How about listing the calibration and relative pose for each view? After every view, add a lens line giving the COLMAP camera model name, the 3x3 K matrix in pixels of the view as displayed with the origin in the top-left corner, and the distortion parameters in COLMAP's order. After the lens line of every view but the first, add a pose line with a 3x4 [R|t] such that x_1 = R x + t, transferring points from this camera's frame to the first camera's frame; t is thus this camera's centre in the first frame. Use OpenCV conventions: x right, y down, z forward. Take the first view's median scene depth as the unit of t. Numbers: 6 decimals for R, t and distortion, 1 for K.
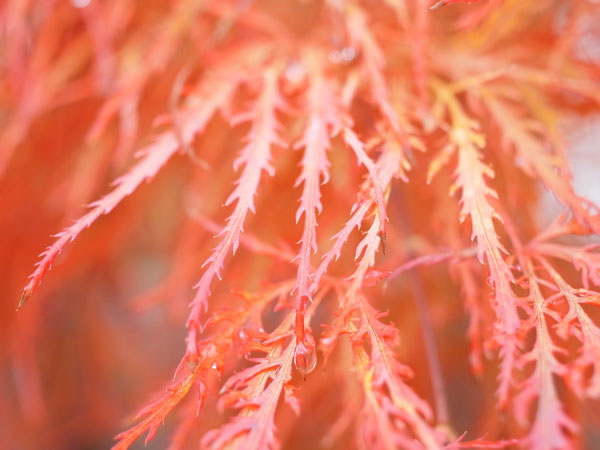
lens RADIAL K [[1116.2, 0, 299.4], [0, 1116.2, 223.9], [0, 0, 1]] dist [0.080089, 0.000000]
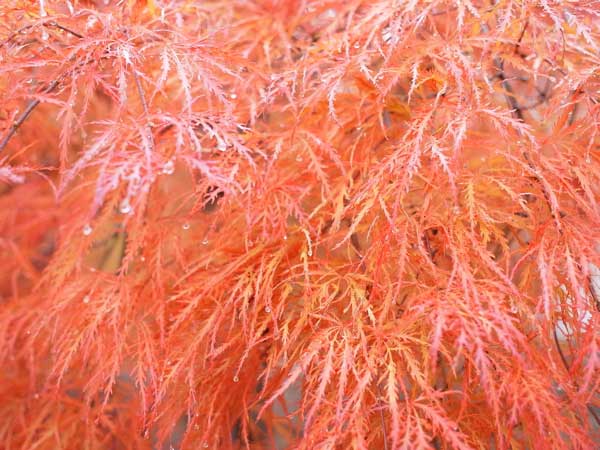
lens RADIAL K [[1116.2, 0, 300.1], [0, 1116.2, 226.4], [0, 0, 1]] dist [0.080089, 0.000000]
pose [[0.993964, -0.005499, -0.109571, 0.249414], [0.003338, 0.999796, -0.019898, -0.434858], [0.109658, 0.019412, 0.993780, -2.277587]]
